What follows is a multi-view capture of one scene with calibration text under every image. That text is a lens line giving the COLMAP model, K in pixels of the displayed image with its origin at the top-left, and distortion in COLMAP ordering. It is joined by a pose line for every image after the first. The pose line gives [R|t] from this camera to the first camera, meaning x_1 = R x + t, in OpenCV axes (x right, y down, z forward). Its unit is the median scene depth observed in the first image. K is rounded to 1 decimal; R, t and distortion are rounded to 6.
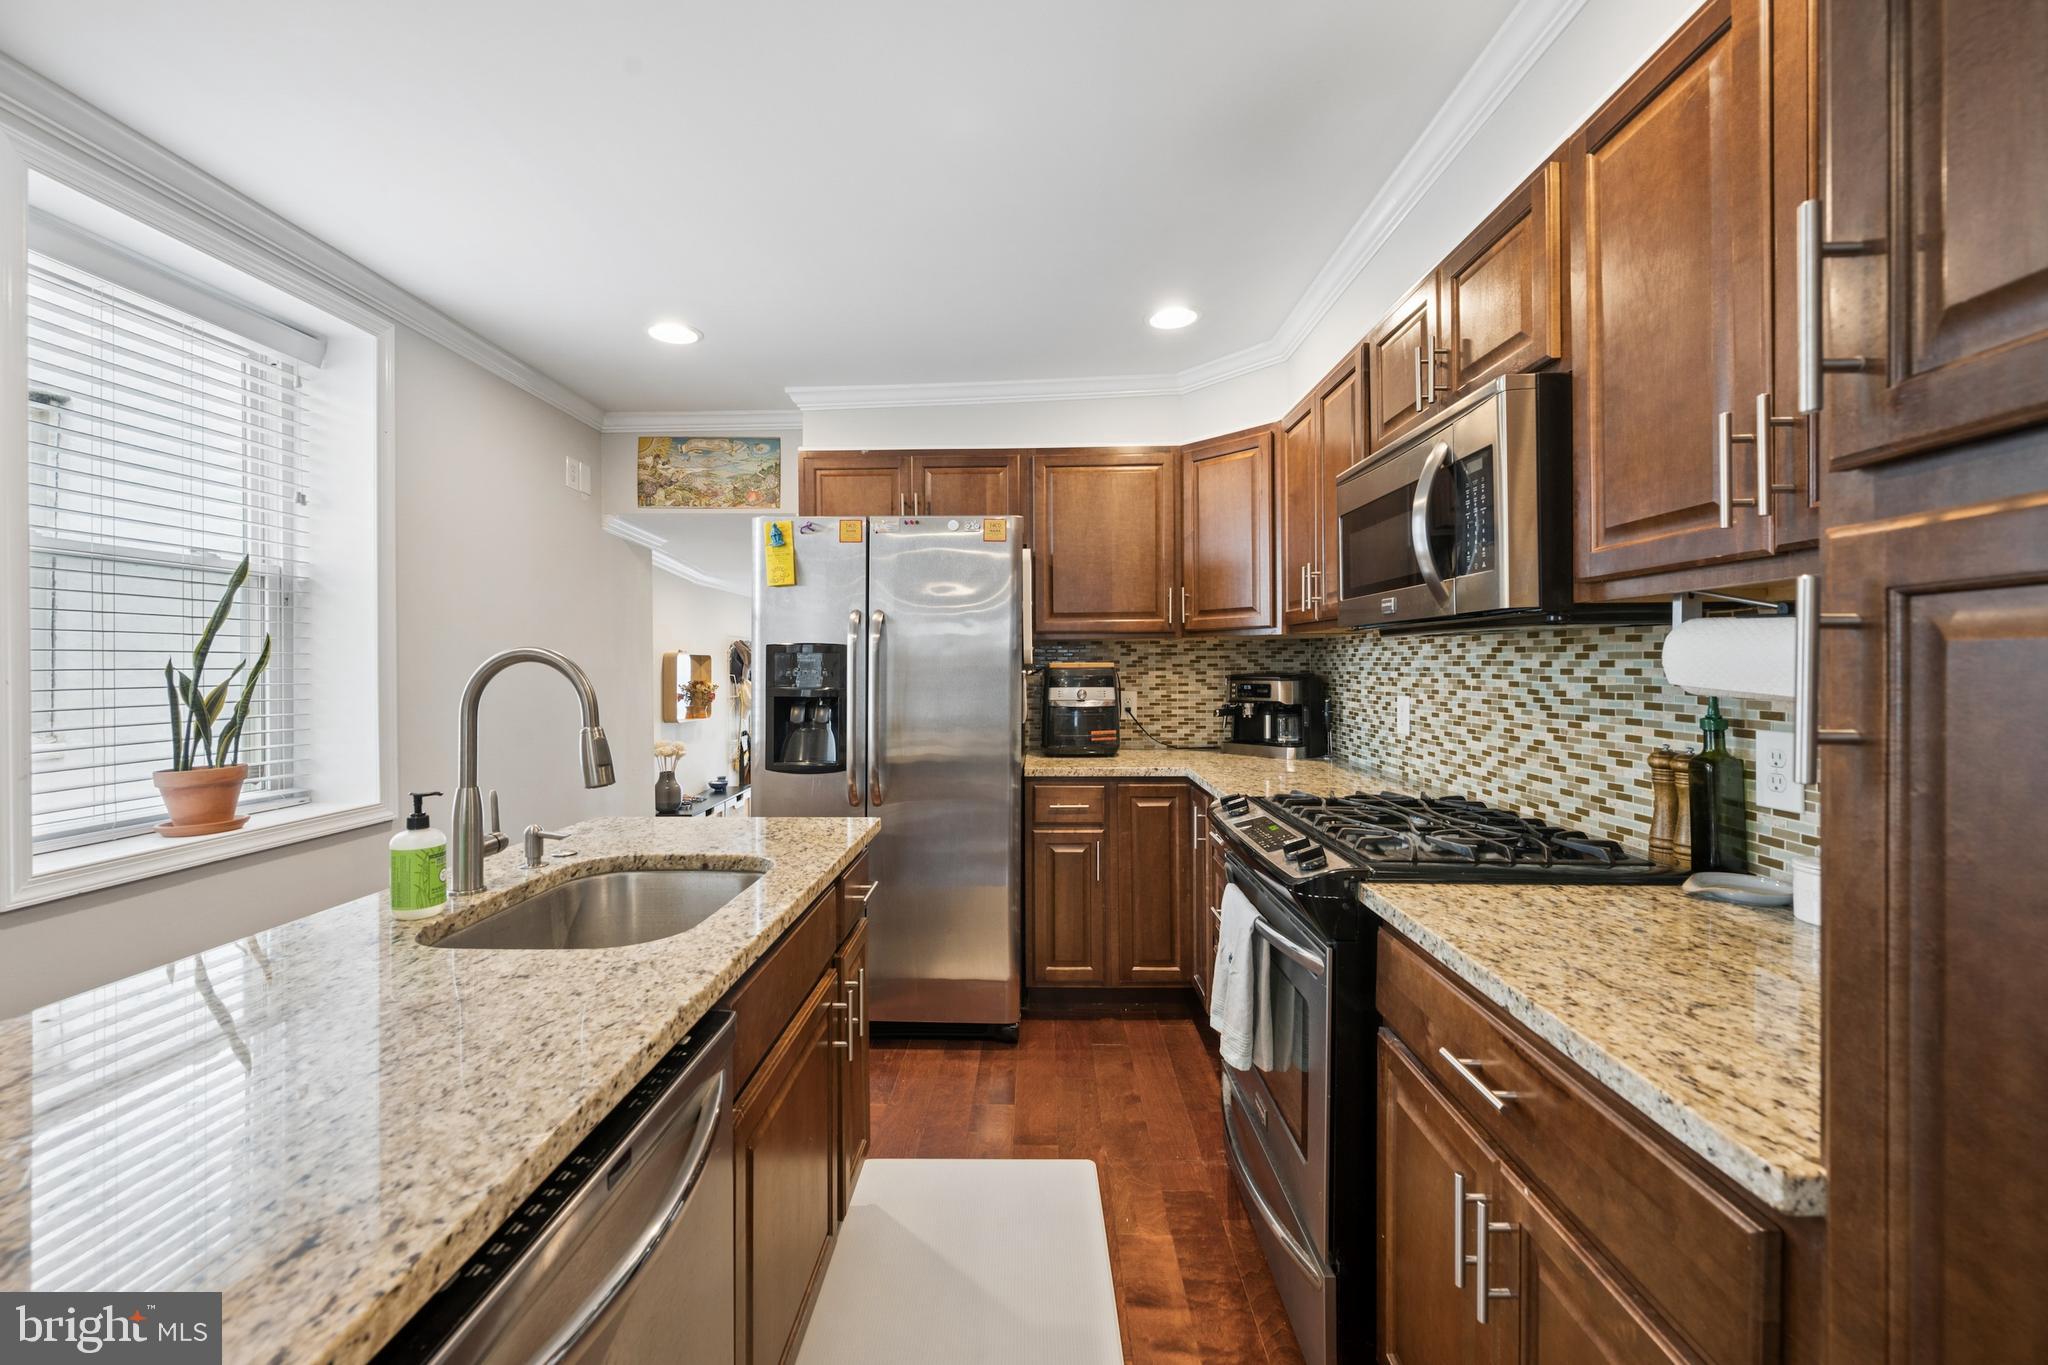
lens RADIAL K [[813.7, 0, 1020.8], [0, 813.7, 667.0], [0, 0, 1]] dist [-0.000556, 0.000069]
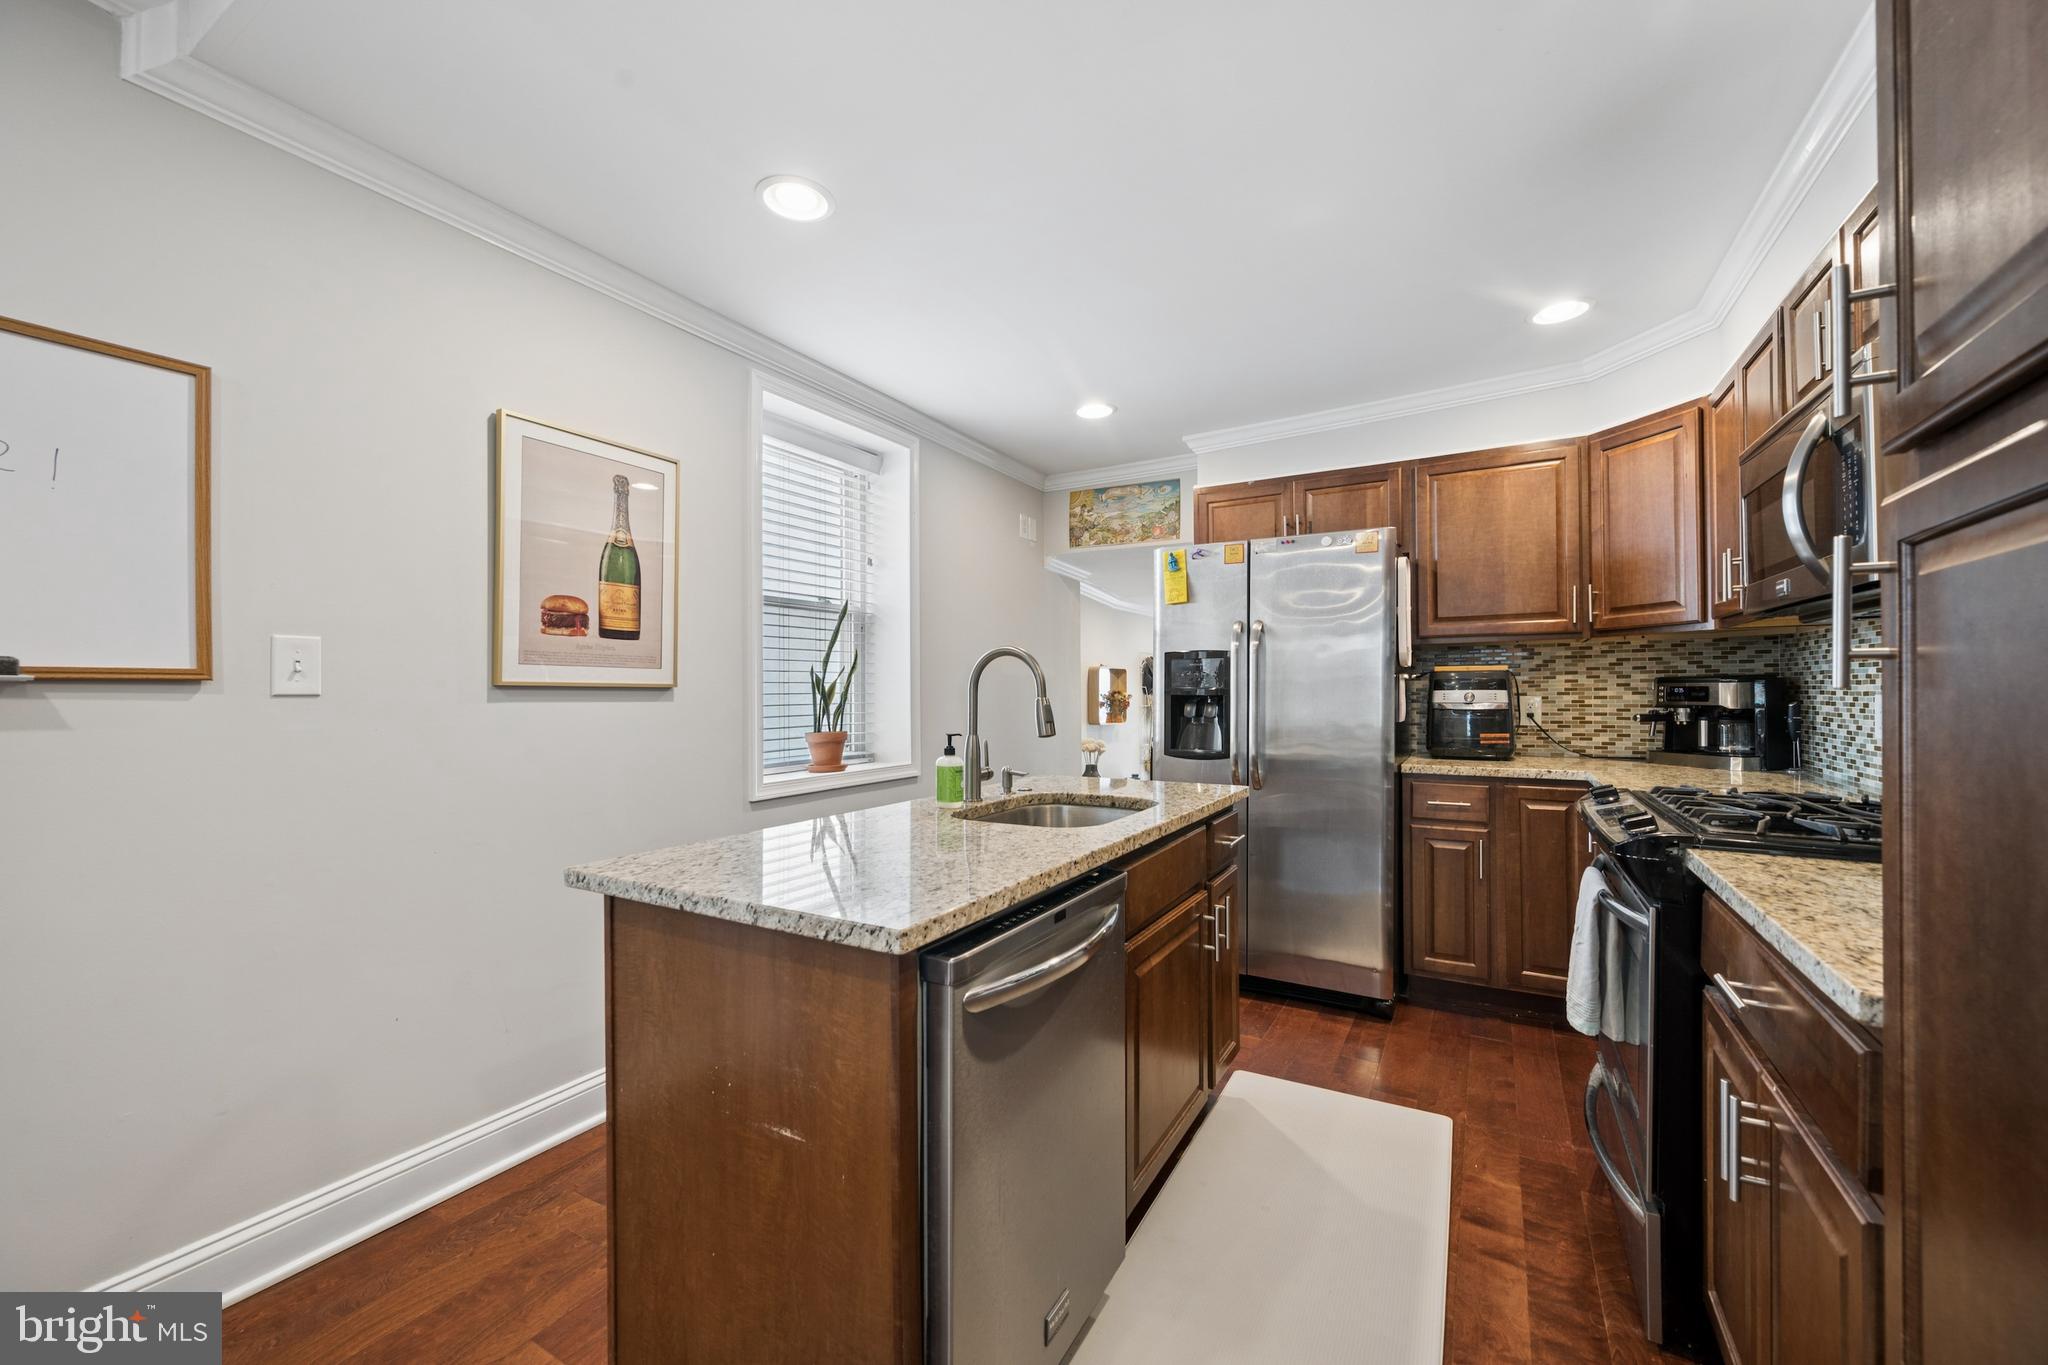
lens RADIAL K [[806.8, 0, 1016.8], [0, 806.8, 687.2], [0, 0, 1]] dist [-0.000275, -0.000070]
pose [[0.875133, -0.000791, -0.483883, 0.078328], [-0.000656, 0.999996, -0.002822, 0.028168], [0.483883, 0.002787, 0.875128, -0.166242]]
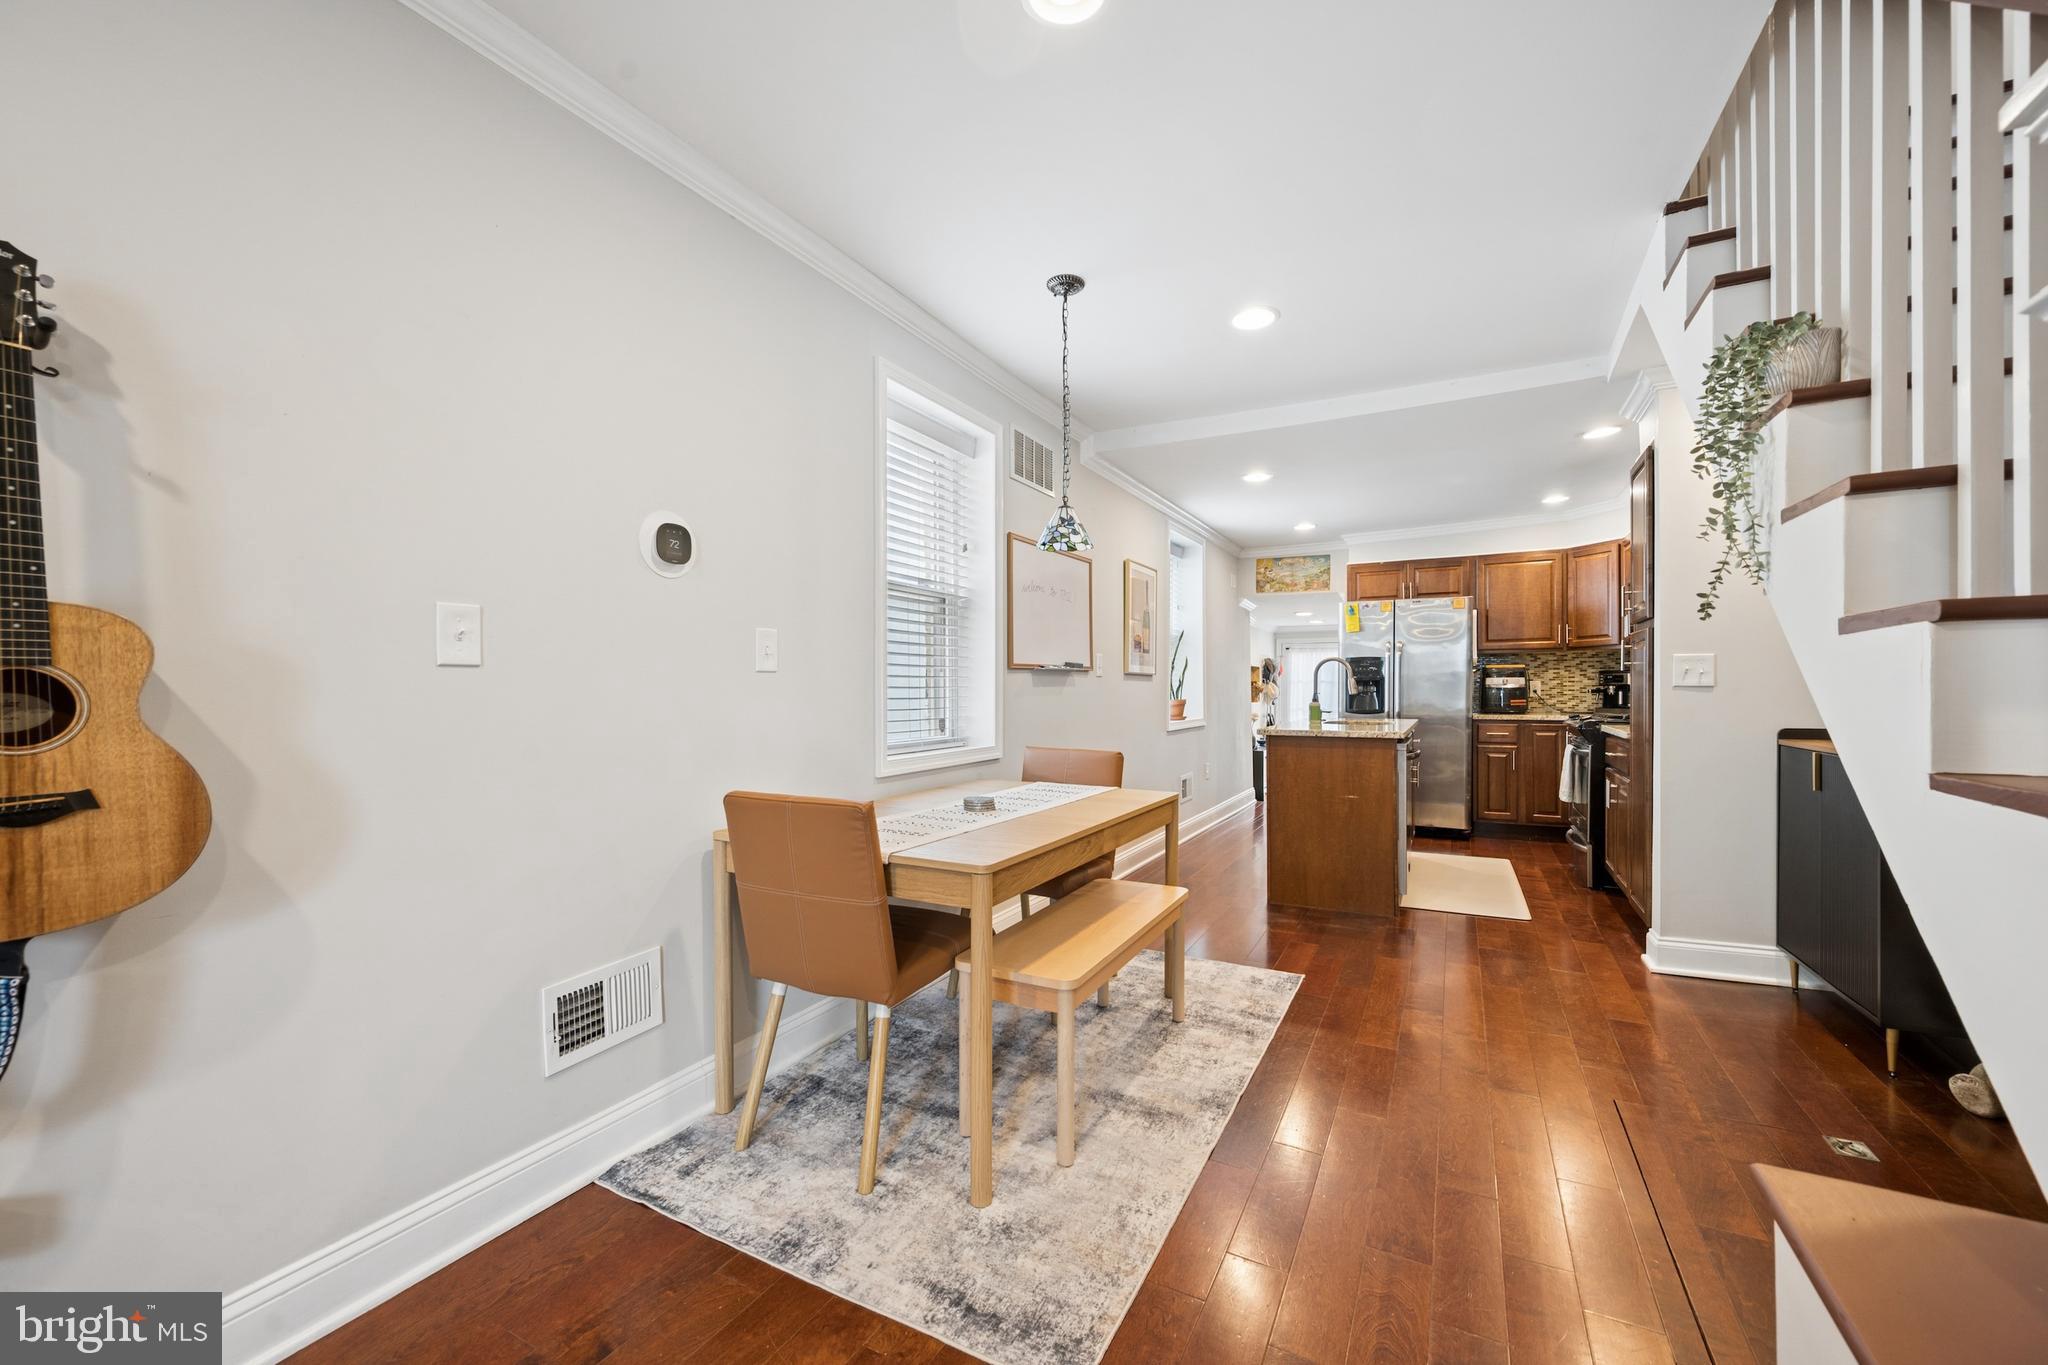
lens RADIAL K [[819.2, 0, 1017.6], [0, 819.2, 695.5], [0, 0, 1]] dist [0.001324, 0.000186]
pose [[0.892547, 0.003717, -0.450940, -0.093871], [0.001033, 0.999947, 0.010286, 0.053190], [0.450954, -0.009646, 0.892495, -1.464507]]
